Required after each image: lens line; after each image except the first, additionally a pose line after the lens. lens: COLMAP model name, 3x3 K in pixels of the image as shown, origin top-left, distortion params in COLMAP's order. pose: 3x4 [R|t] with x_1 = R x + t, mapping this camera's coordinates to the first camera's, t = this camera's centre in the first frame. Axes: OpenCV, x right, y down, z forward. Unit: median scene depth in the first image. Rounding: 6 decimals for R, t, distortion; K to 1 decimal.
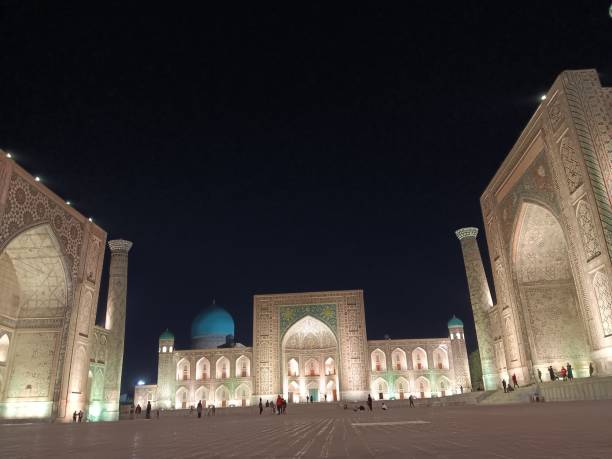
lens RADIAL K [[471.2, 0, 309.9], [0, 471.2, 229.0], [0, 0, 1]] dist [0.060588, -0.130775]
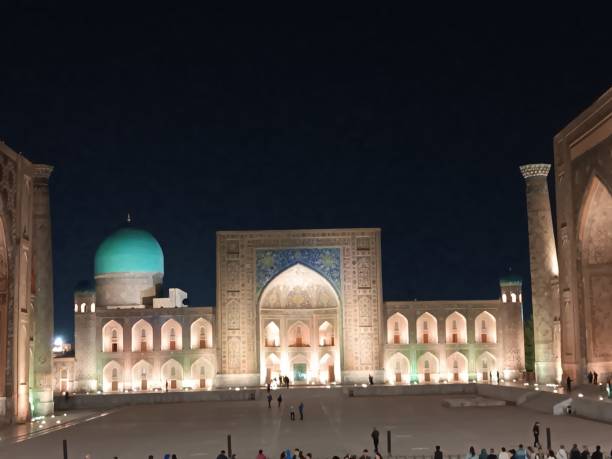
lens RADIAL K [[1026.6, 0, 315.8], [0, 1026.6, 226.9], [0, 0, 1]] dist [0.141089, -0.260157]
pose [[0.996287, 0.025198, 0.082327, -0.105864], [-0.043862, 0.971370, 0.233487, -0.221544], [-0.074087, -0.236231, 0.968868, -0.431607]]
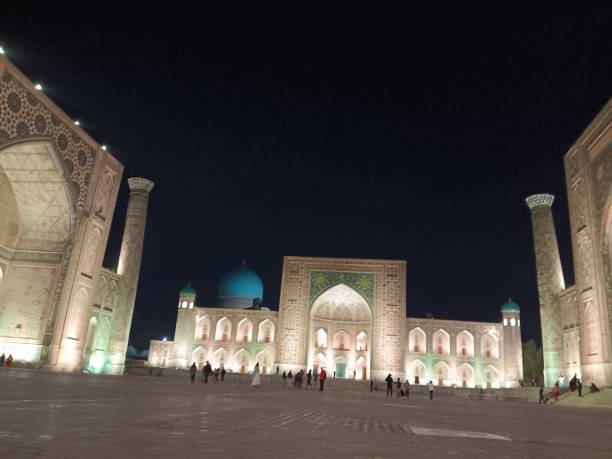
lens RADIAL K [[471.2, 0, 309.9], [0, 471.2, 229.0], [0, 0, 1]] dist [0.060588, -0.130775]
pose [[0.992896, 0.083469, -0.084796, 0.003103], [-0.079263, 0.995506, 0.051811, 0.040558], [0.088739, -0.044721, 0.995050, 0.111469]]
